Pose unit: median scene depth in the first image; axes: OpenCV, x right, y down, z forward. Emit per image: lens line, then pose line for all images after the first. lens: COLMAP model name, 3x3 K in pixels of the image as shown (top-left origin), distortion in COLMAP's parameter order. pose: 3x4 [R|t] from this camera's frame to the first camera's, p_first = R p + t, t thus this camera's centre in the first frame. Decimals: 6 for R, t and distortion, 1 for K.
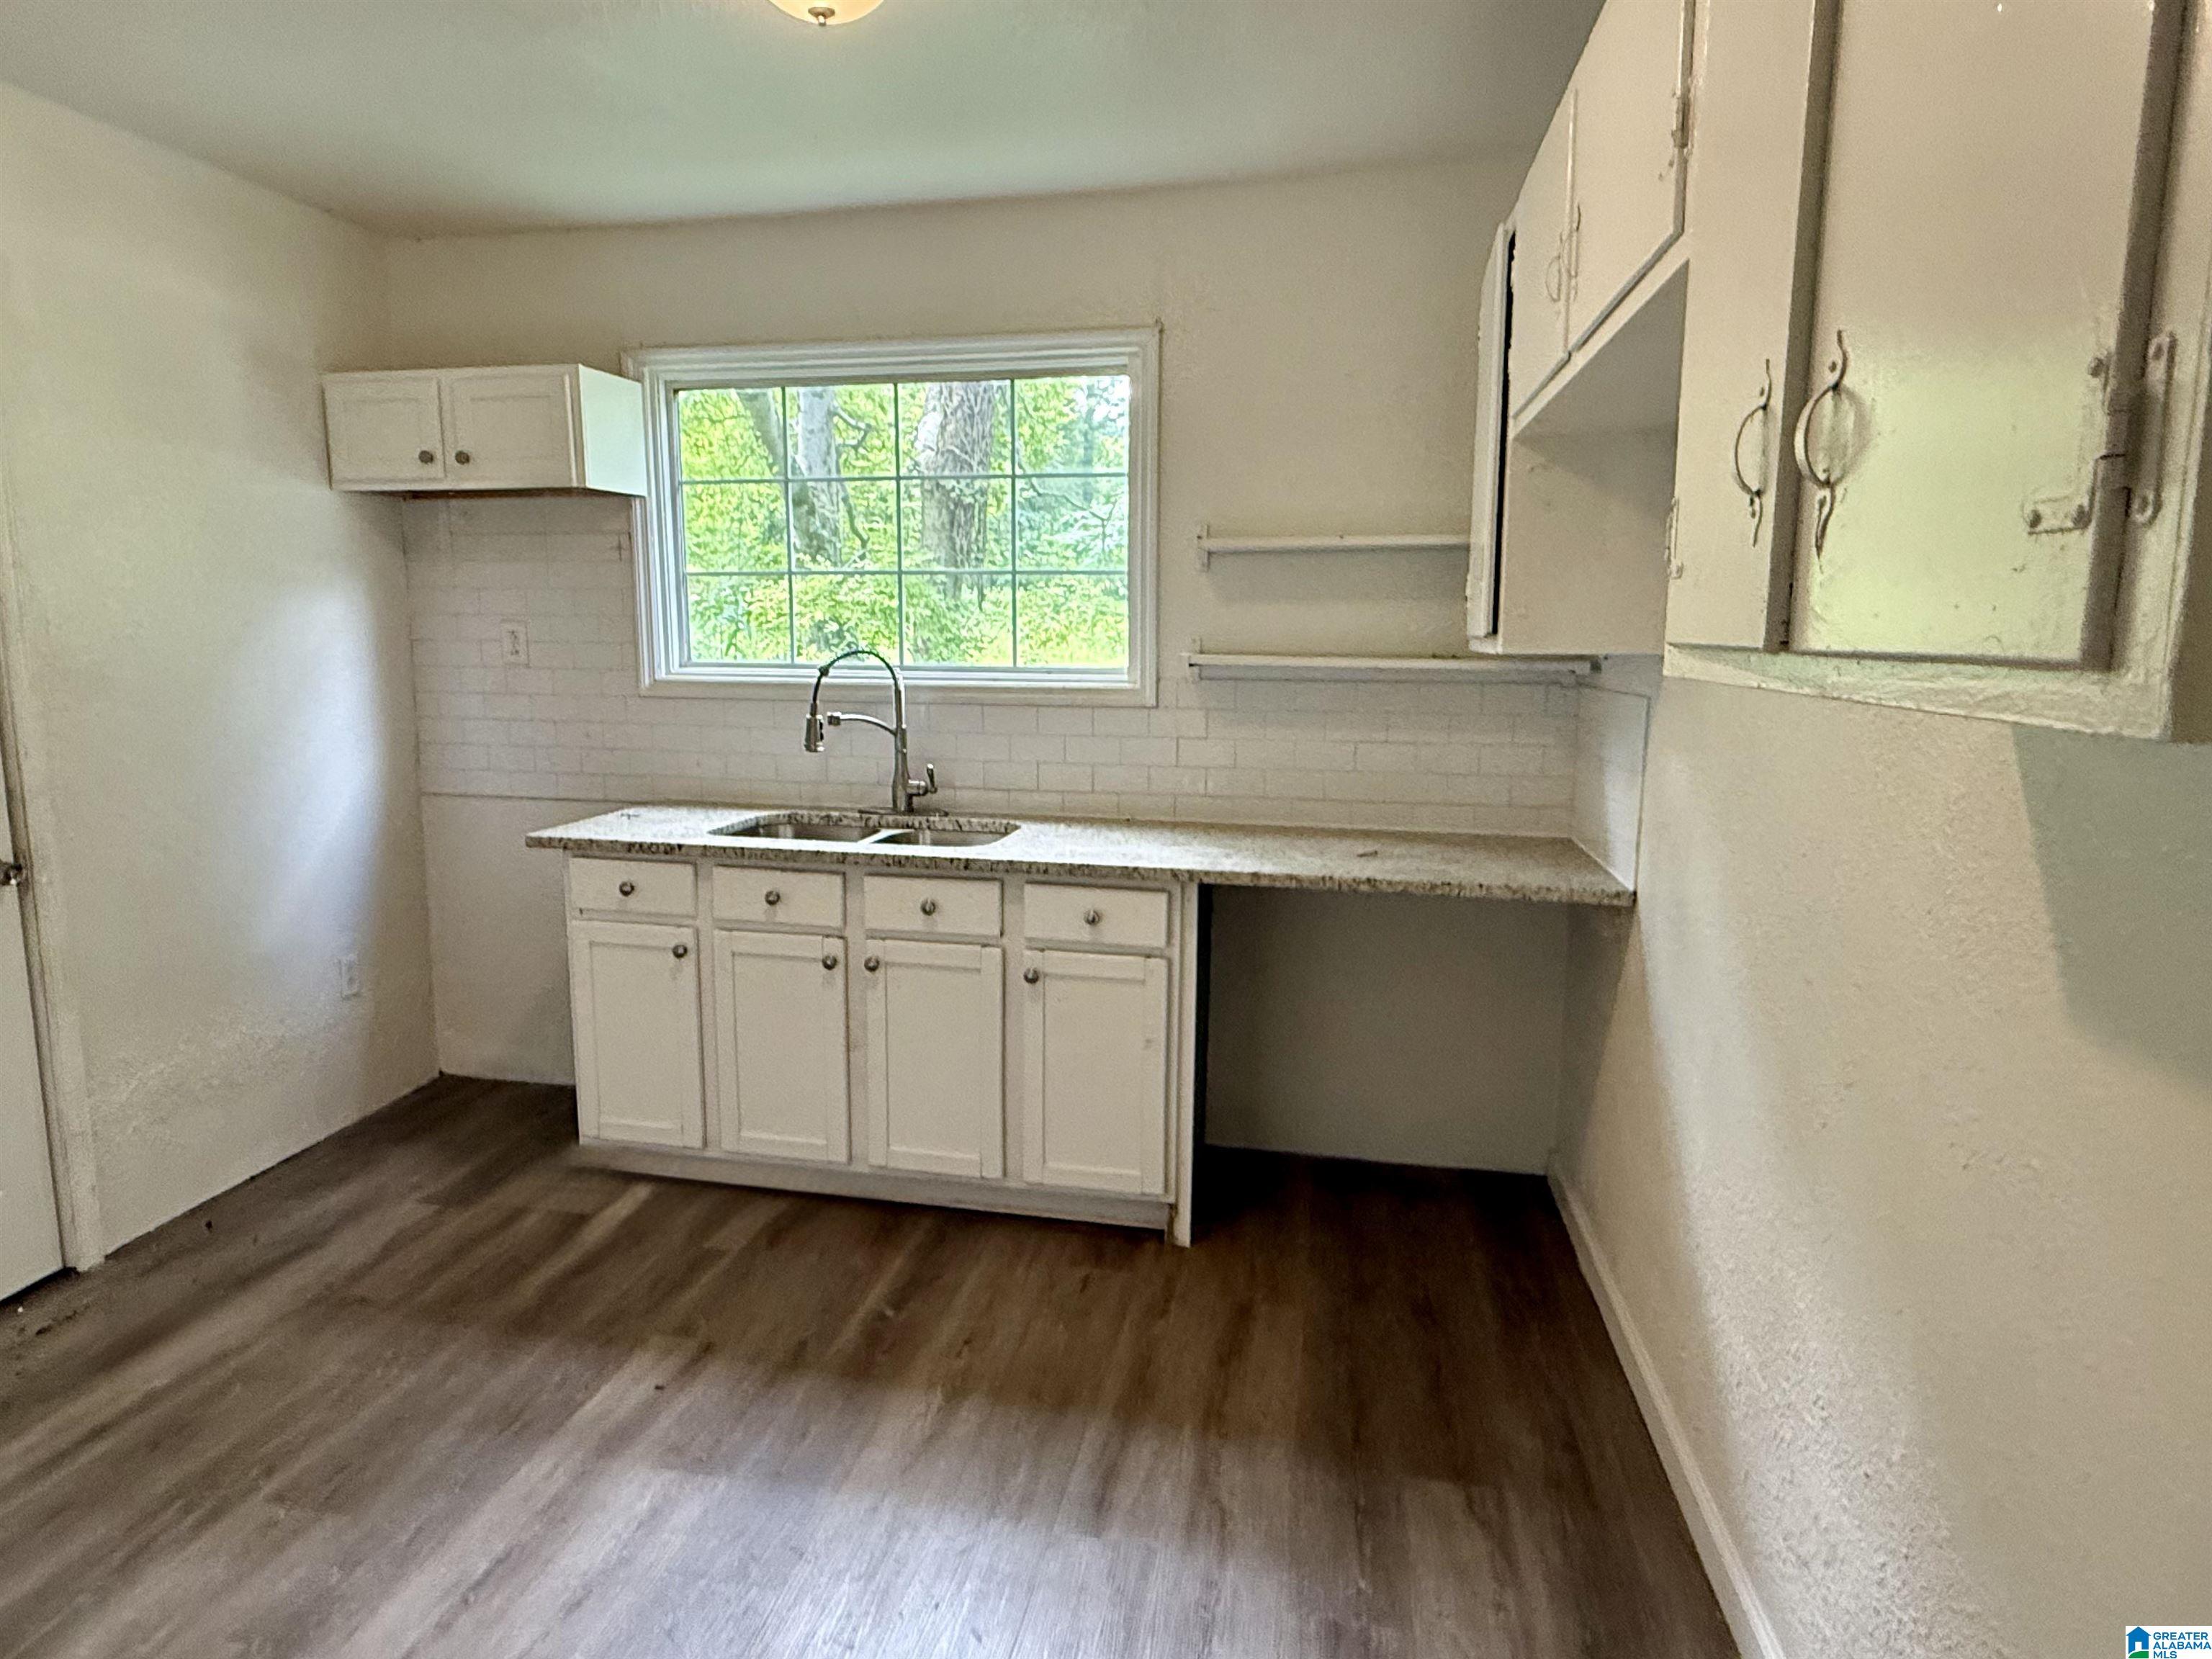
lens RADIAL K [[1283.8, 0, 1095.2], [0, 1283.8, 822.4], [0, 0, 1]] dist [0.002233, 0.003361]
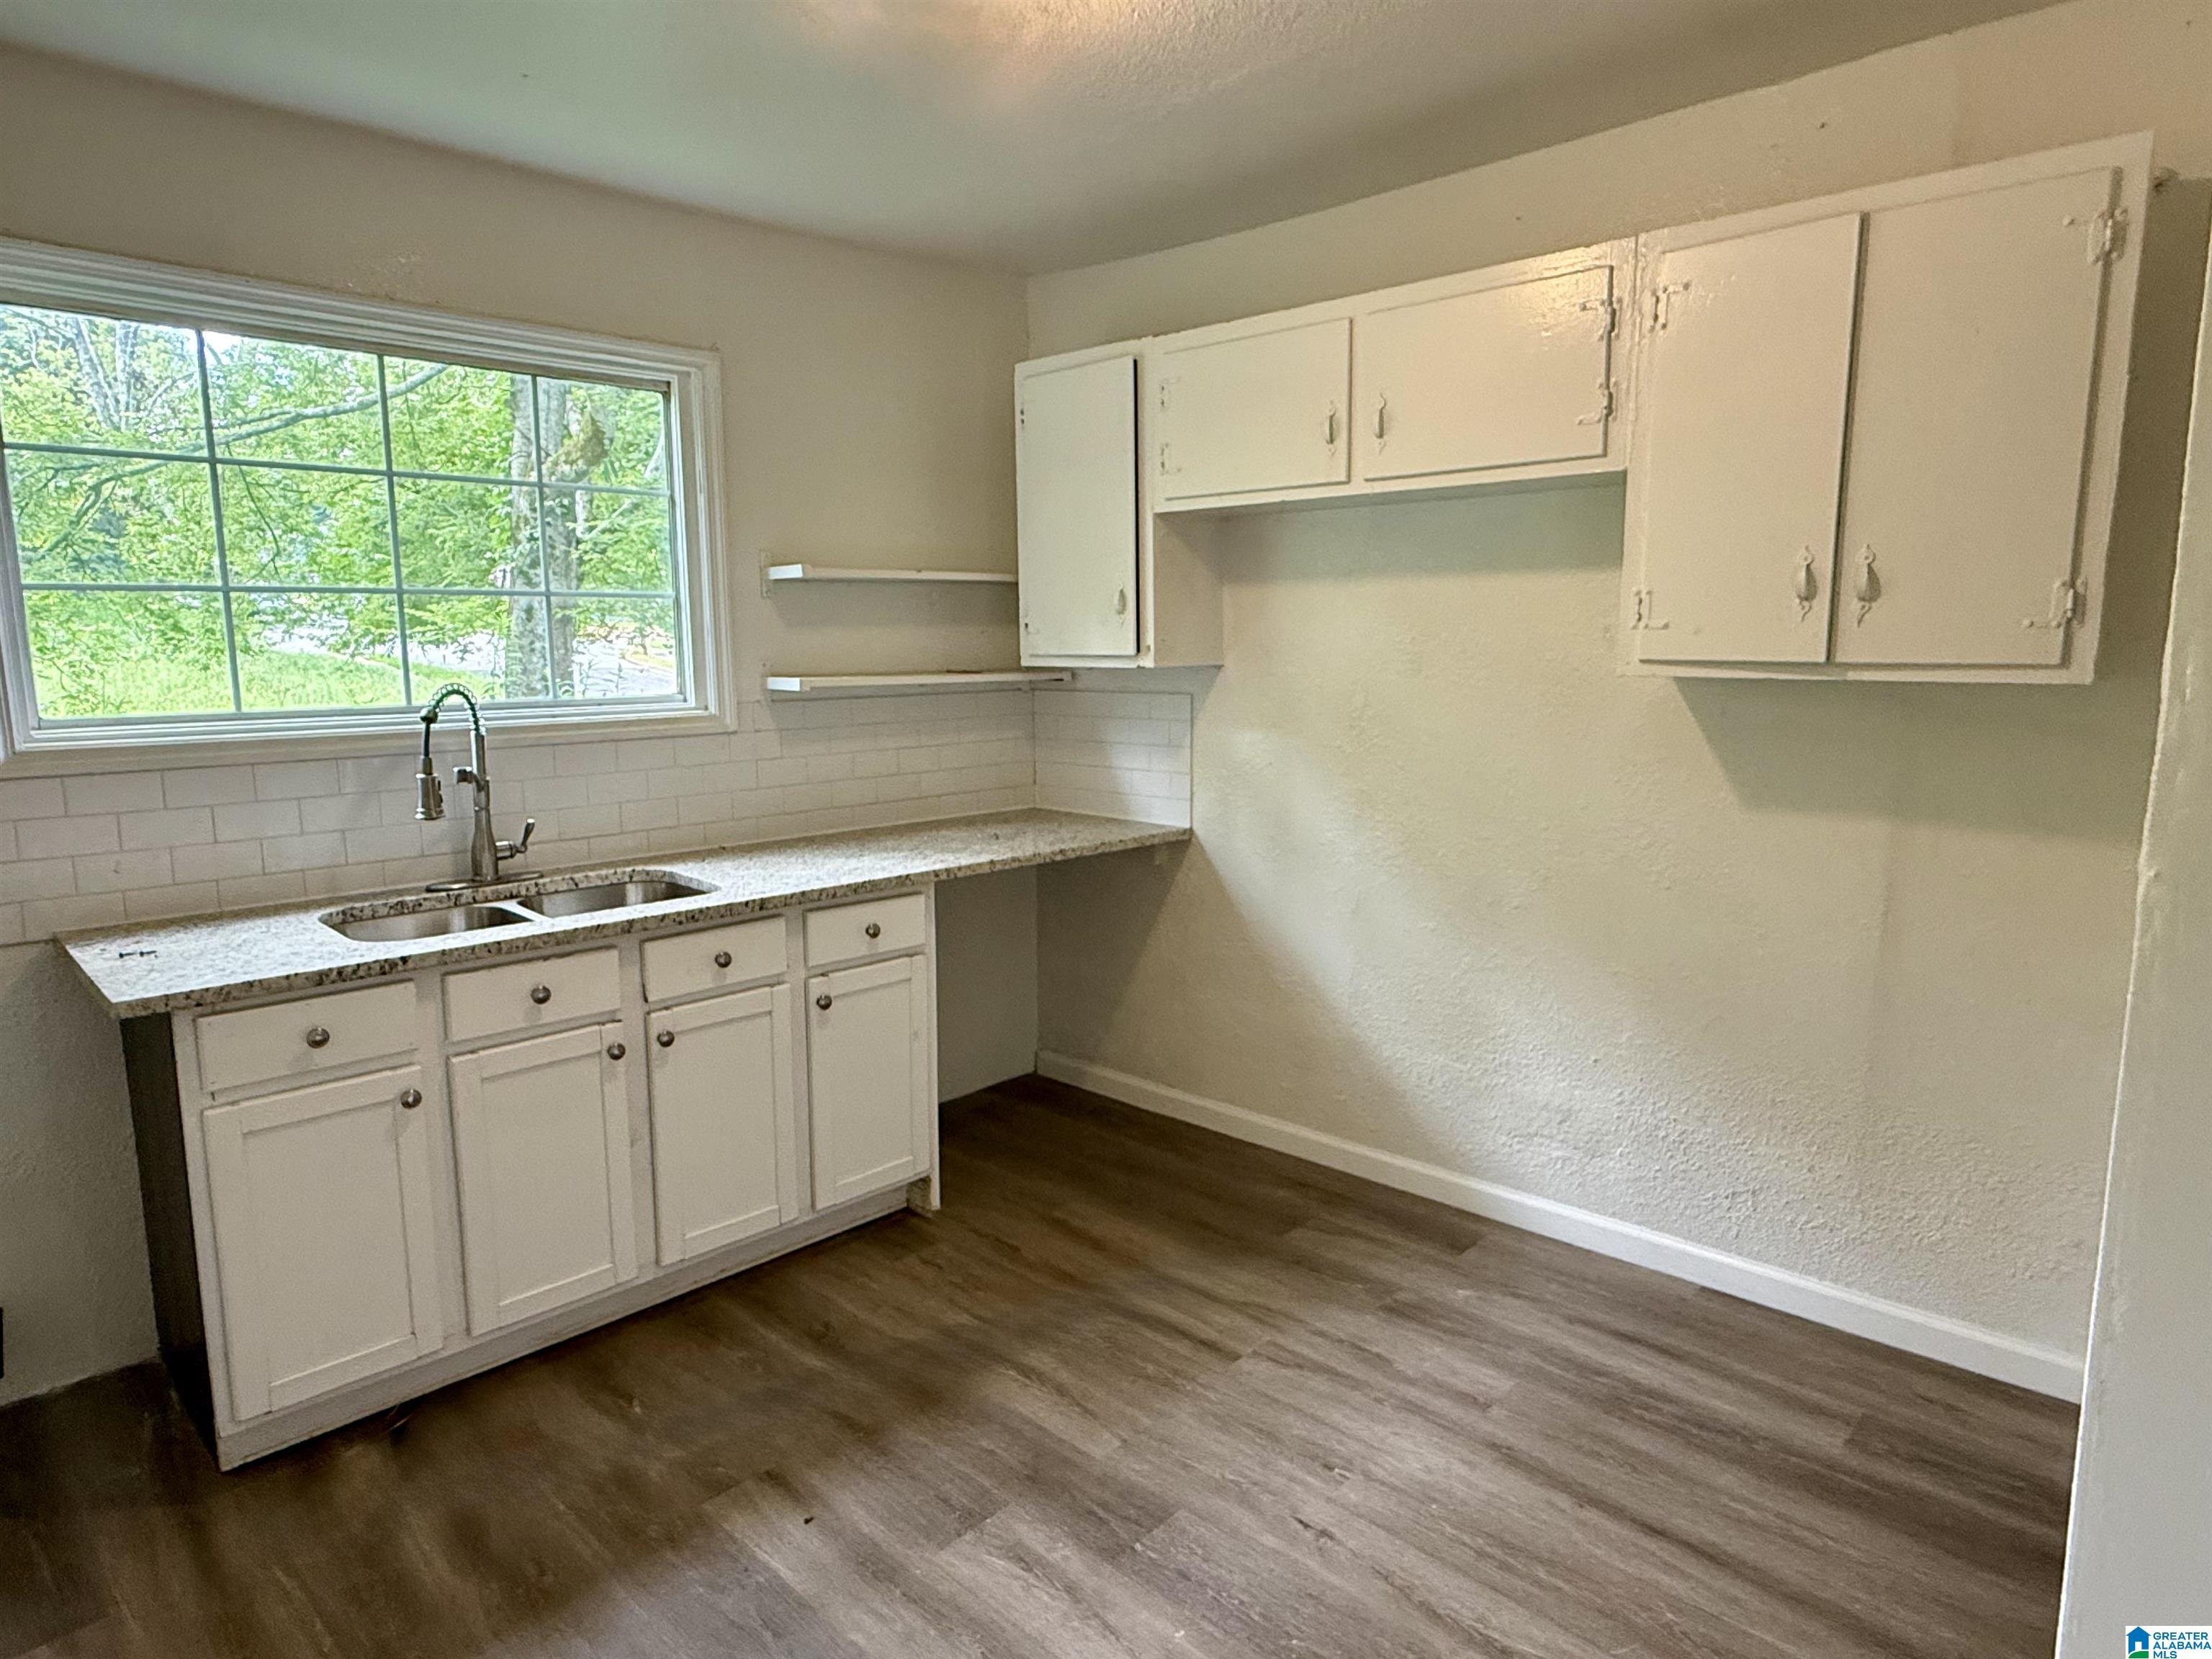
lens RADIAL K [[1283.8, 0, 1098.2], [0, 1283.8, 827.4], [0, 0, 1]] dist [0.002233, 0.003361]
pose [[0.541063, -0.136407, 0.829846, -0.728837], [0.135778, 0.987981, 0.073873, -0.059143], [-0.829949, 0.072705, 0.553081, 0.247152]]
